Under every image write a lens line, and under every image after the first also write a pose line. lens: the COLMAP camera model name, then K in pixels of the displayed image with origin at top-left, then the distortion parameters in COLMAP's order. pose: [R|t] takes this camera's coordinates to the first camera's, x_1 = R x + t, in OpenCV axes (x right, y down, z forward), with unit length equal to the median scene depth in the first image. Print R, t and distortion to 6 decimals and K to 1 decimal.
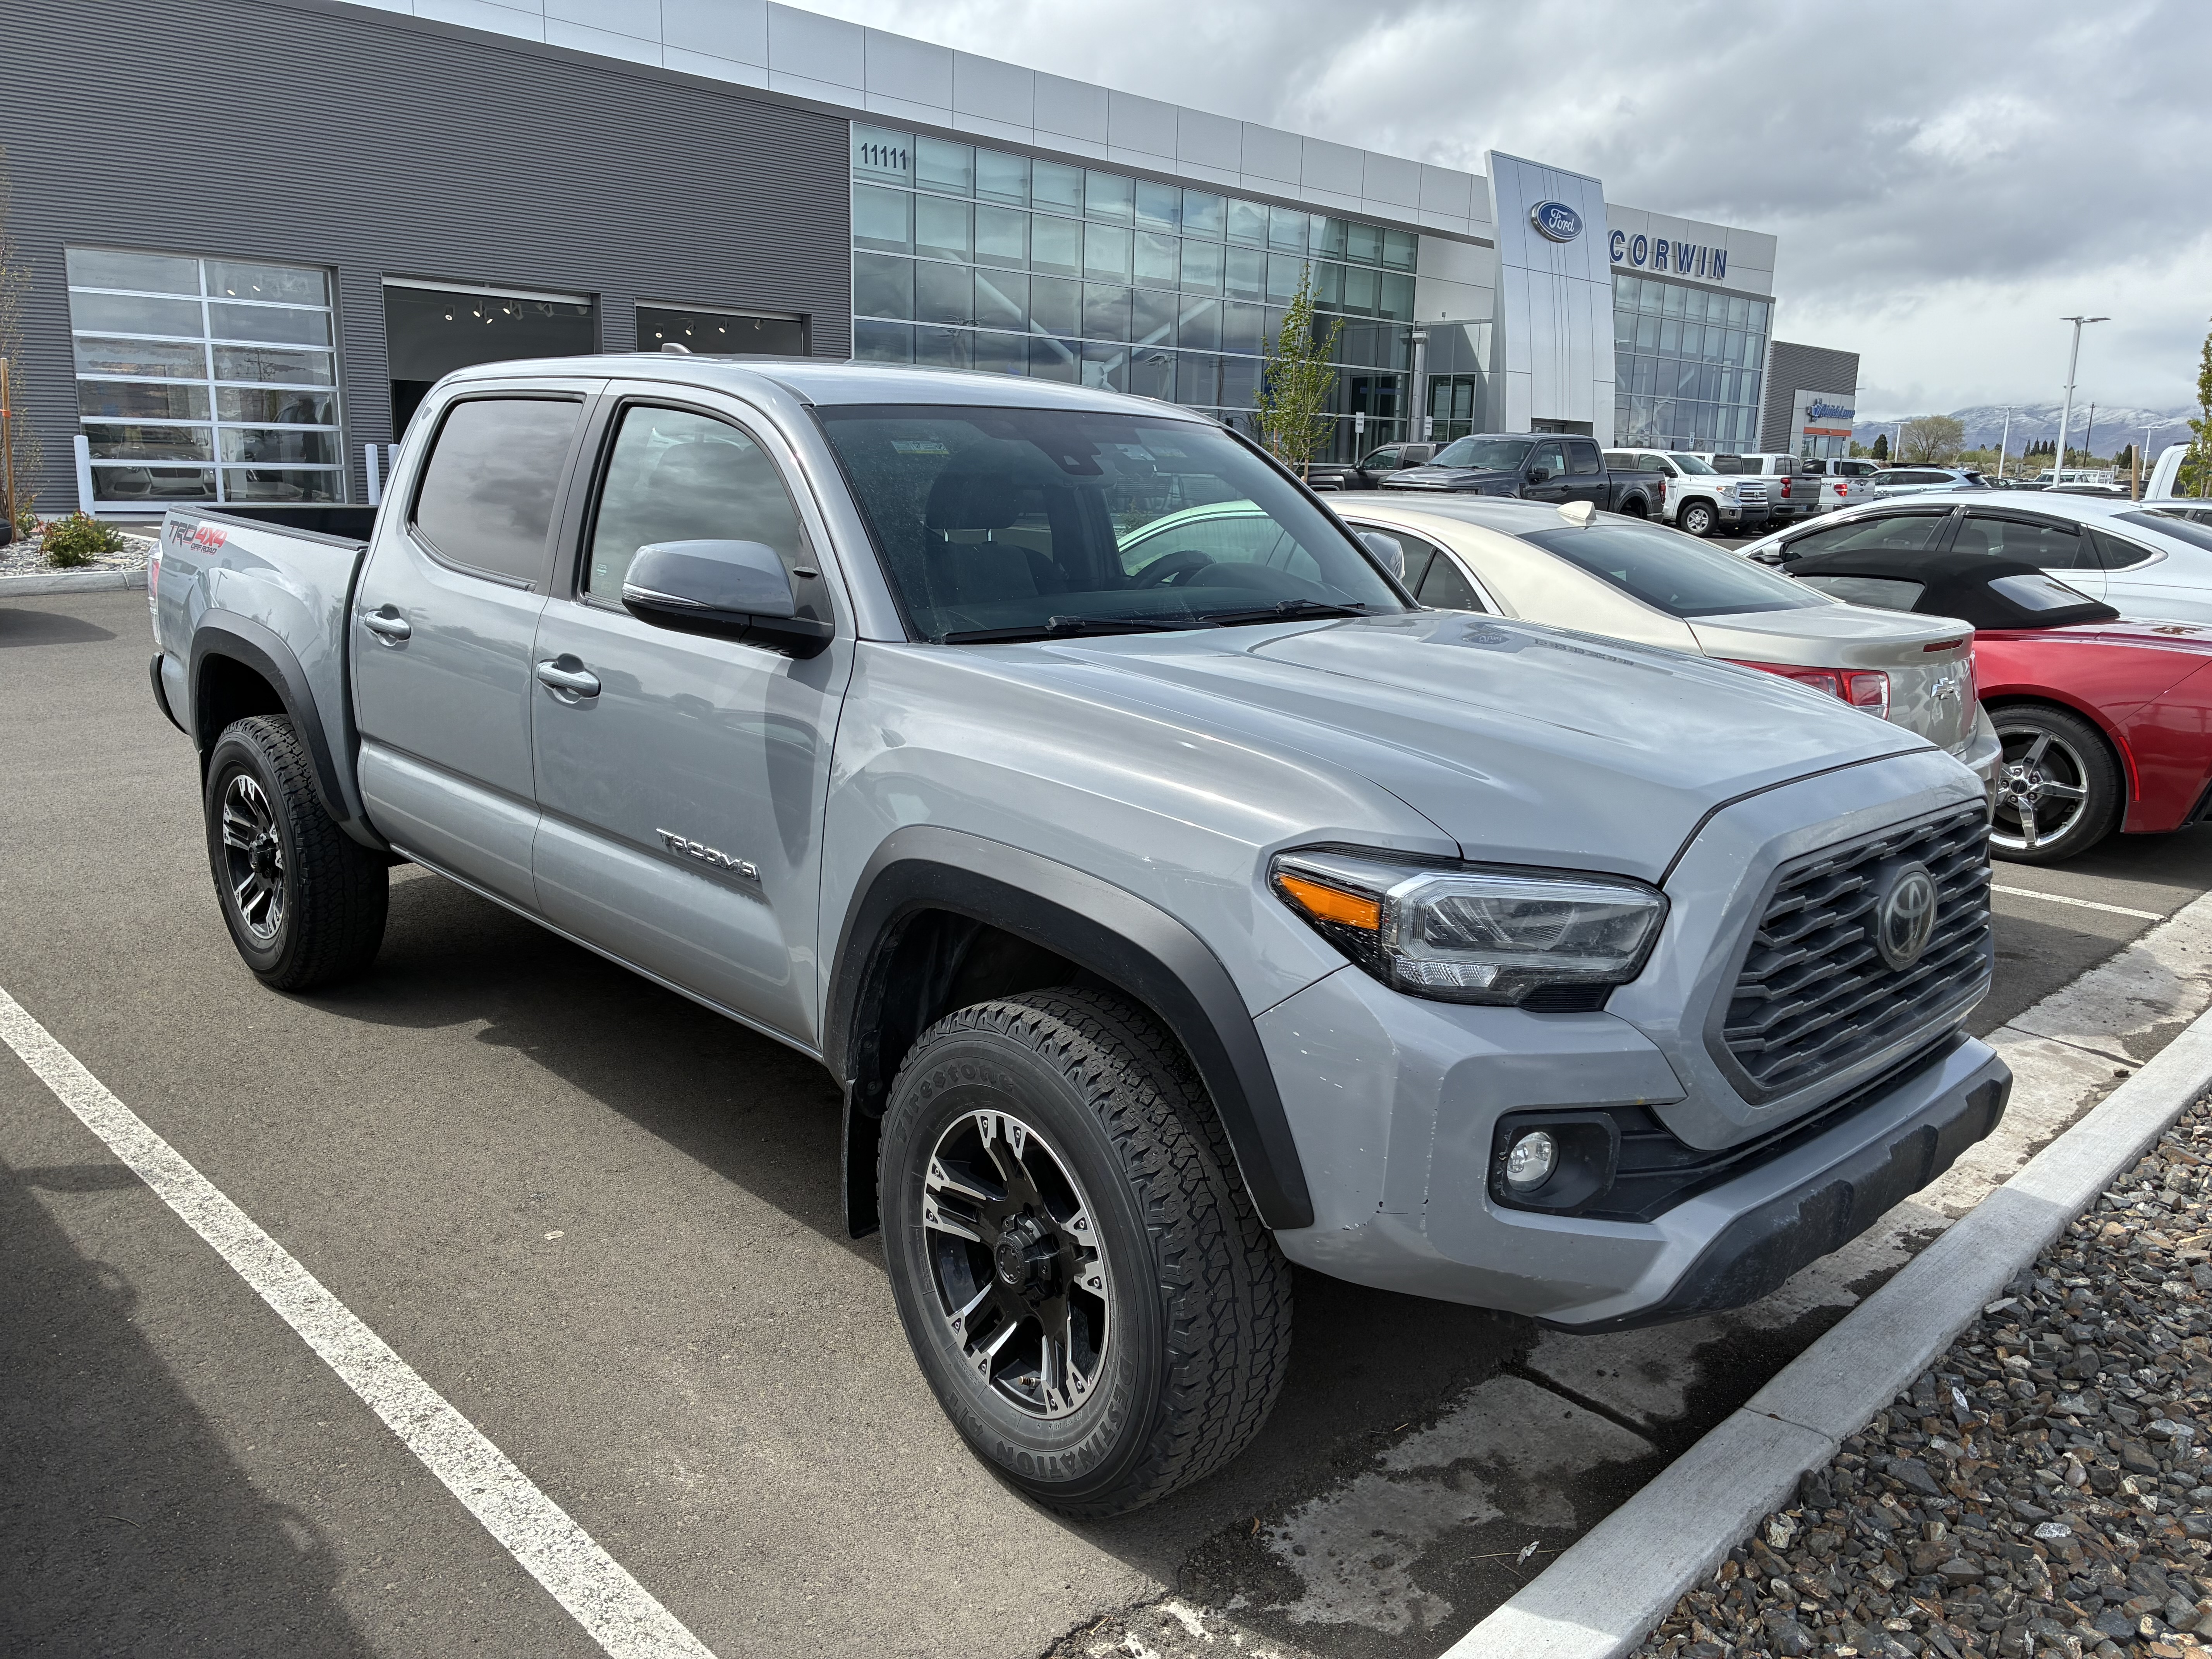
lens RADIAL K [[1702.4, 0, 1102.9], [0, 1702.4, 837.9], [0, 0, 1]] dist [0.012389, 0.000142]
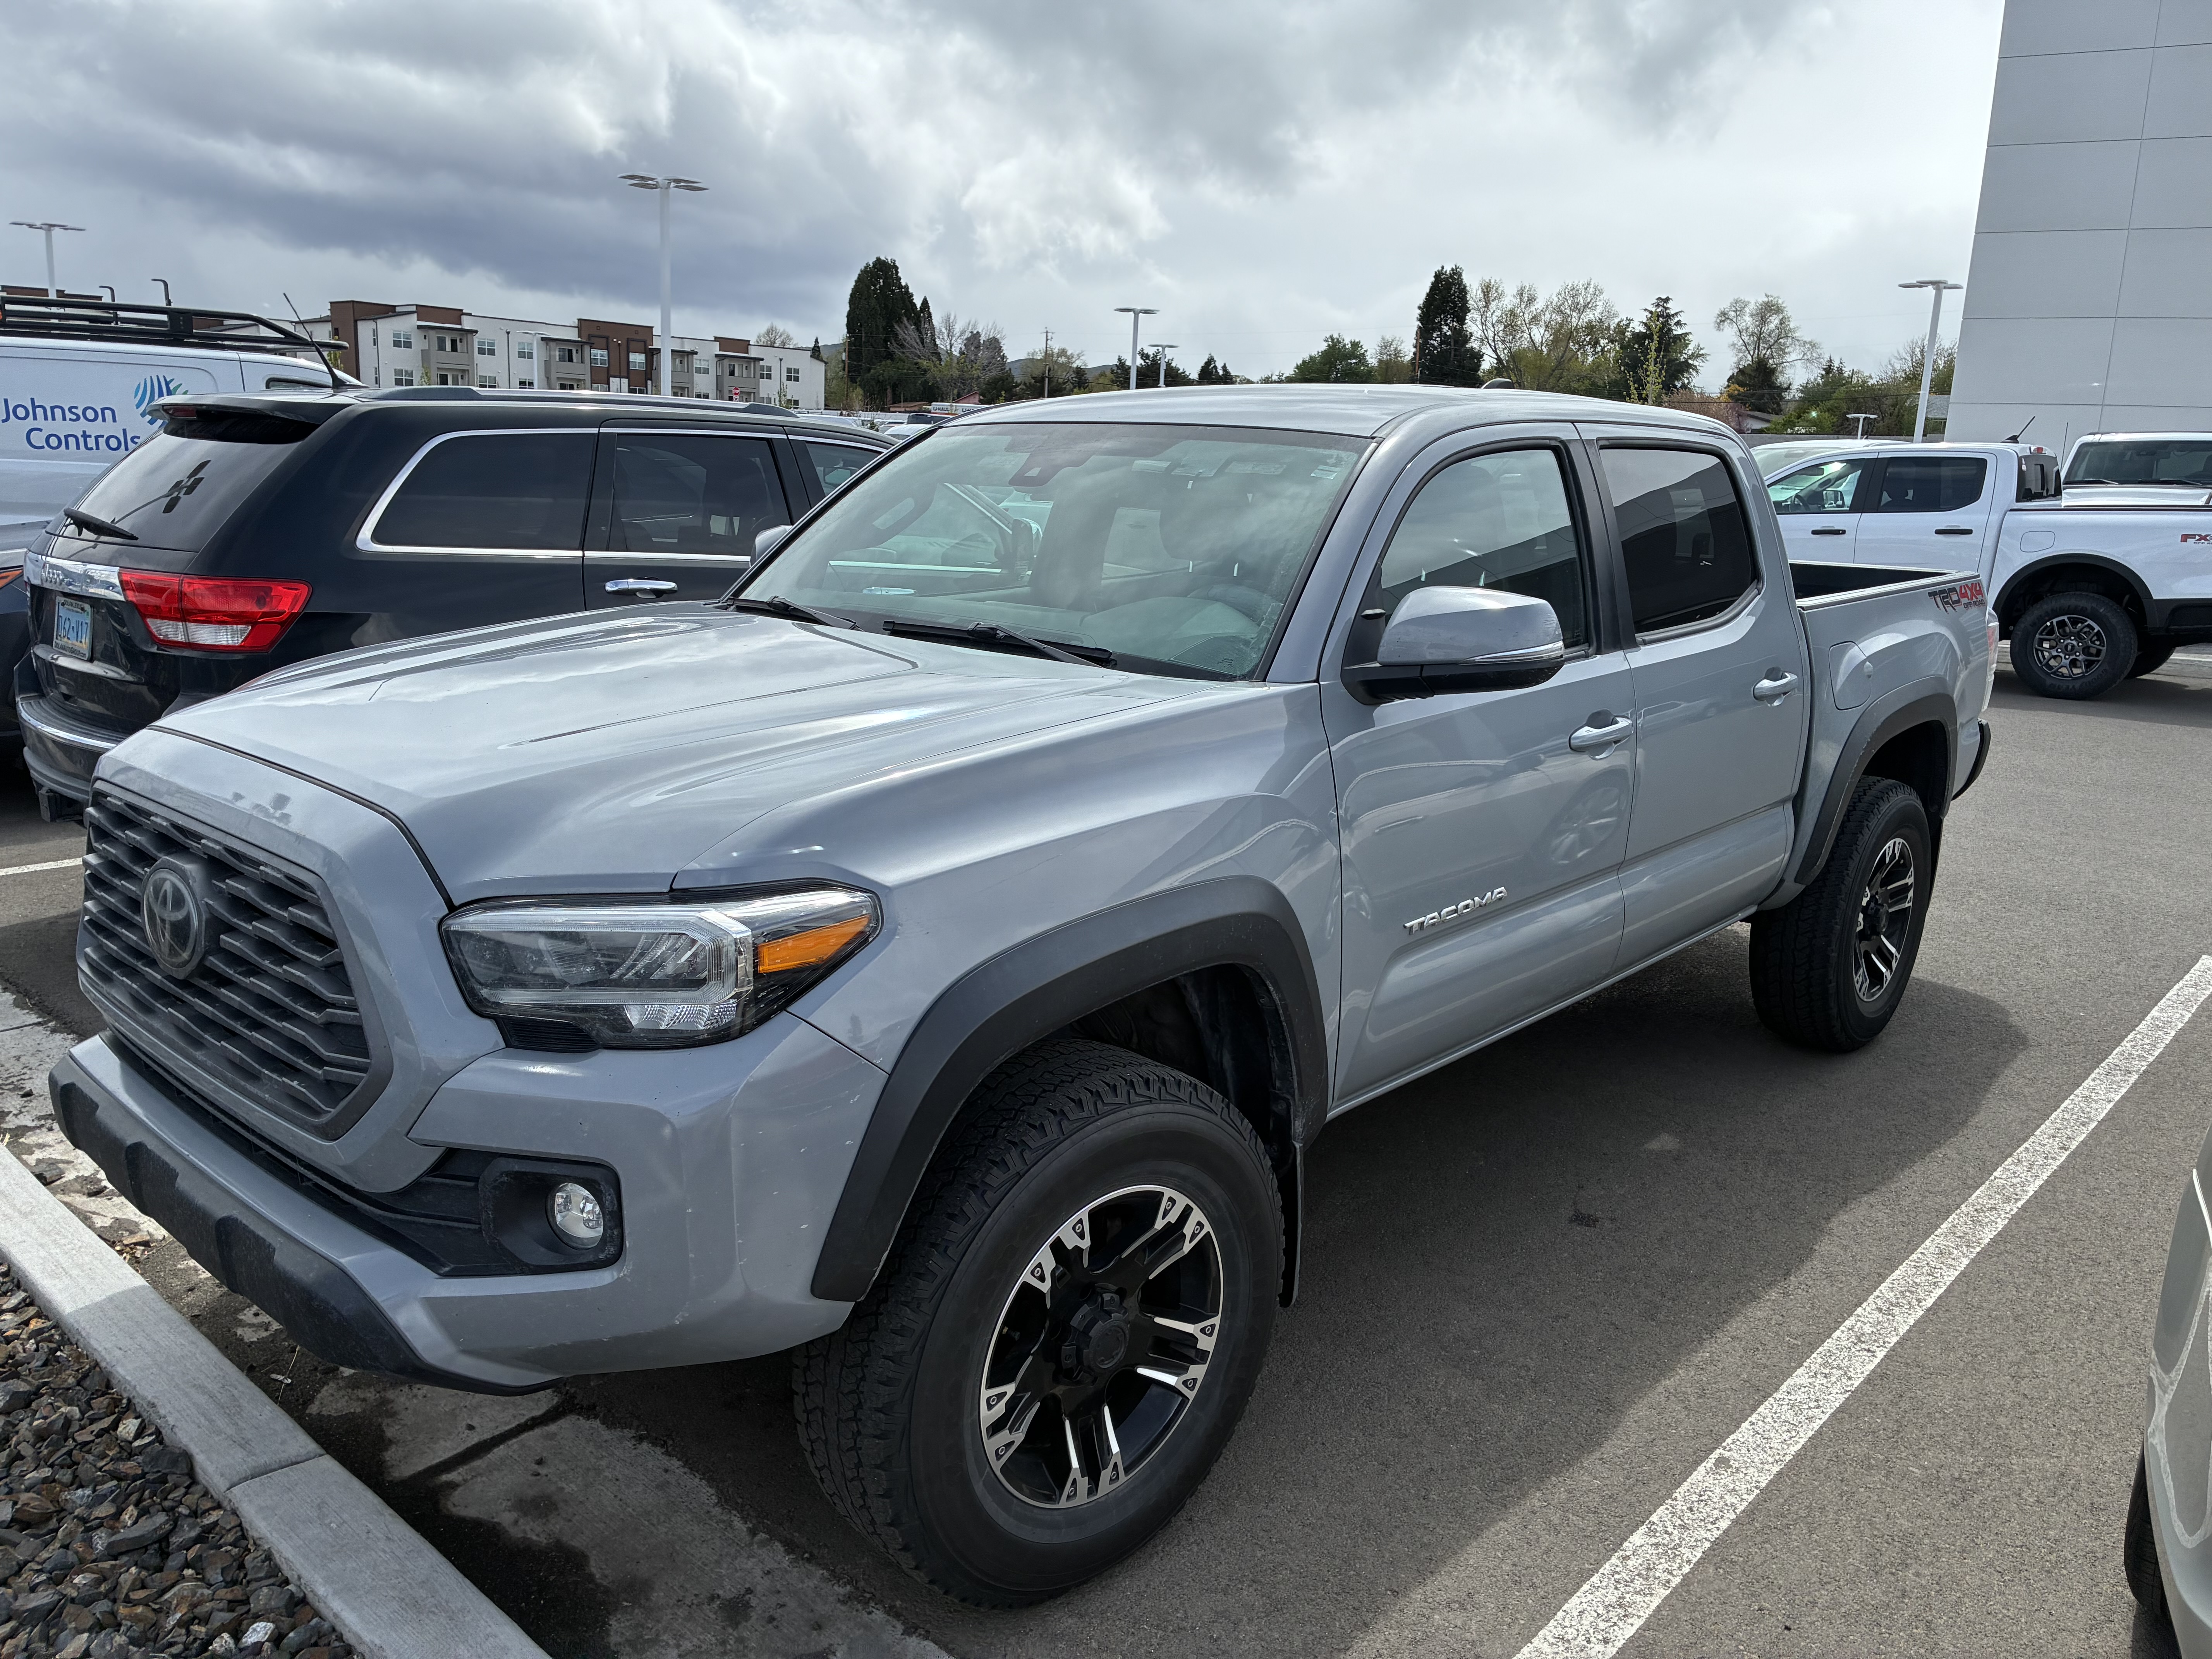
lens RADIAL K [[1702.4, 0, 1102.9], [0, 1702.4, 837.9], [0, 0, 1]] dist [0.012389, 0.000142]
pose [[0.029079, 0.192753, -0.980816, 0.169595], [-0.253257, 0.950636, 0.179313, -0.035163], [0.966962, 0.243184, 0.076460, 0.172862]]
